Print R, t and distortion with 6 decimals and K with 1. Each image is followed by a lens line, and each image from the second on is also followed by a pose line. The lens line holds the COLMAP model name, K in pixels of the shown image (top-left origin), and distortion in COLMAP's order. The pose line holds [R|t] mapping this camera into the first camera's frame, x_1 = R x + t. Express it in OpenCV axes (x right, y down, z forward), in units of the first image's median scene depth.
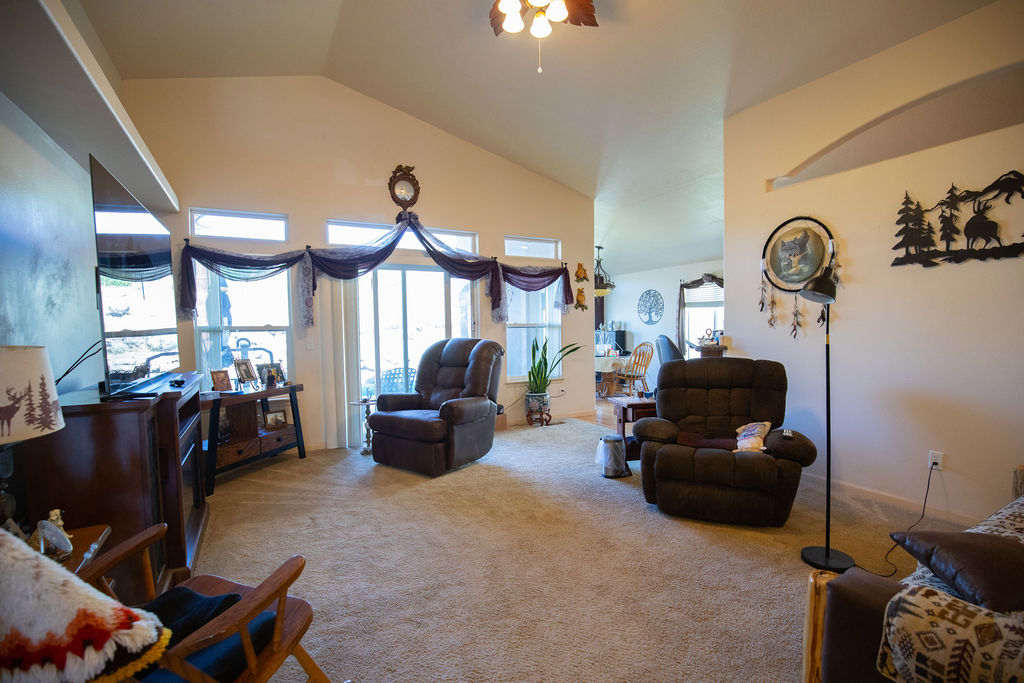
lens RADIAL K [[471.9, 0, 517.5], [0, 471.9, 351.6], [0, 0, 1]] dist [-0.025033, 0.000791]
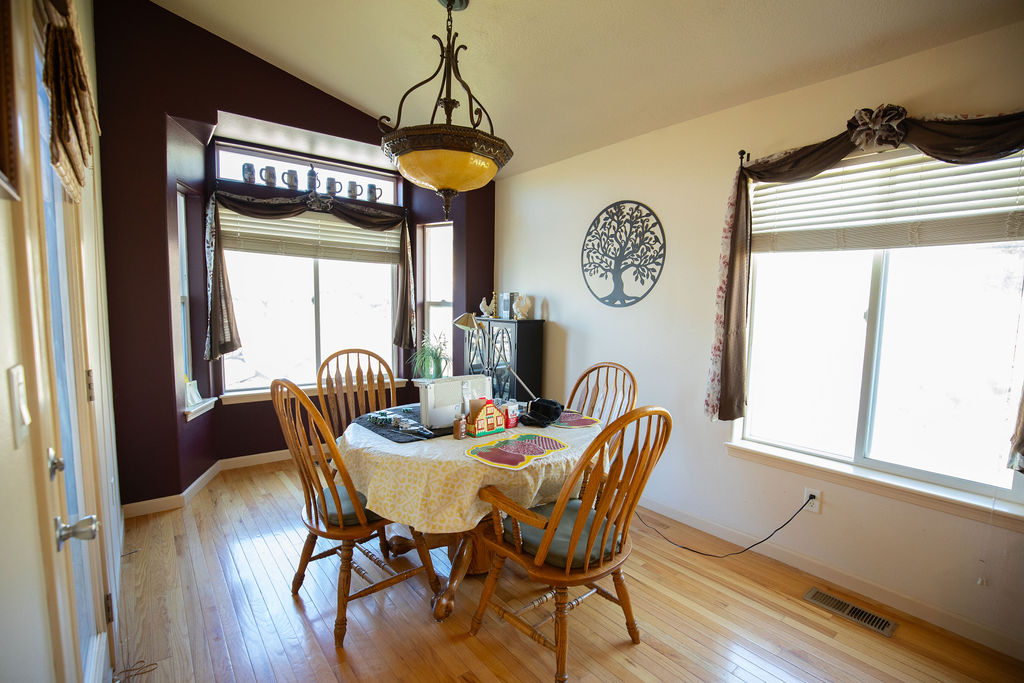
lens RADIAL K [[471.9, 0, 517.5], [0, 471.9, 351.6], [0, 0, 1]] dist [-0.025033, 0.000791]
pose [[0.985651, 0.018145, 0.167819, 0.162815], [-0.025829, 0.998710, 0.043718, -0.039752], [-0.166809, -0.047425, 0.984848, 0.711869]]
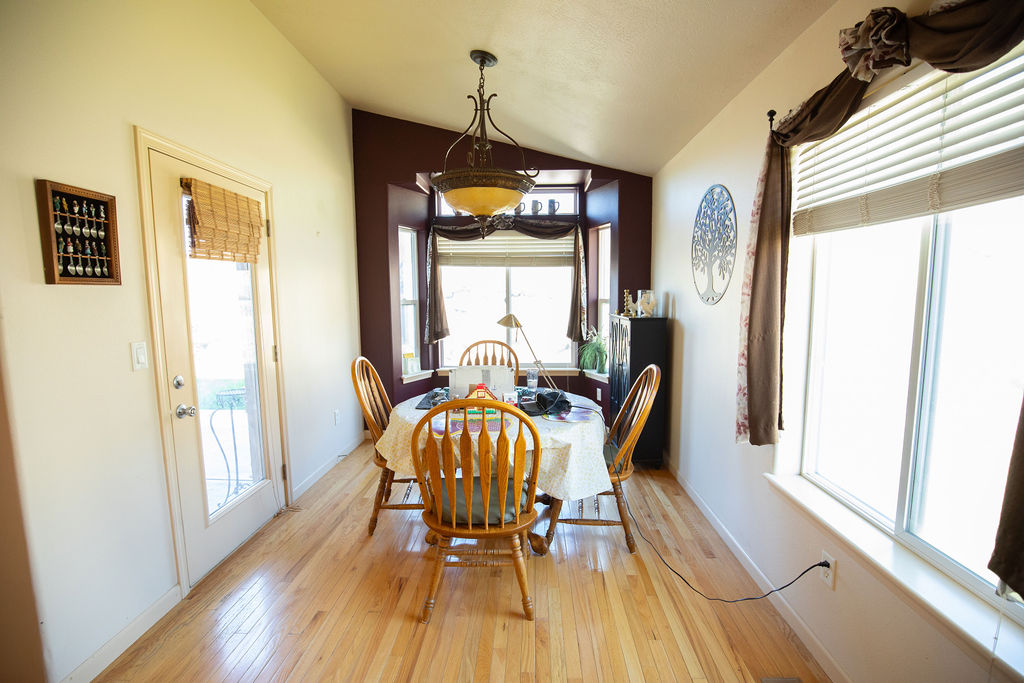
lens RADIAL K [[470.4, 0, 515.4], [0, 470.4, 346.8], [0, 0, 1]] dist [-0.017987, 0.001504]
pose [[0.851702, 0.067739, -0.519629, 0.351507], [-0.033809, 0.996647, 0.074507, -0.050613], [0.522934, -0.045890, 0.851137, 0.711060]]
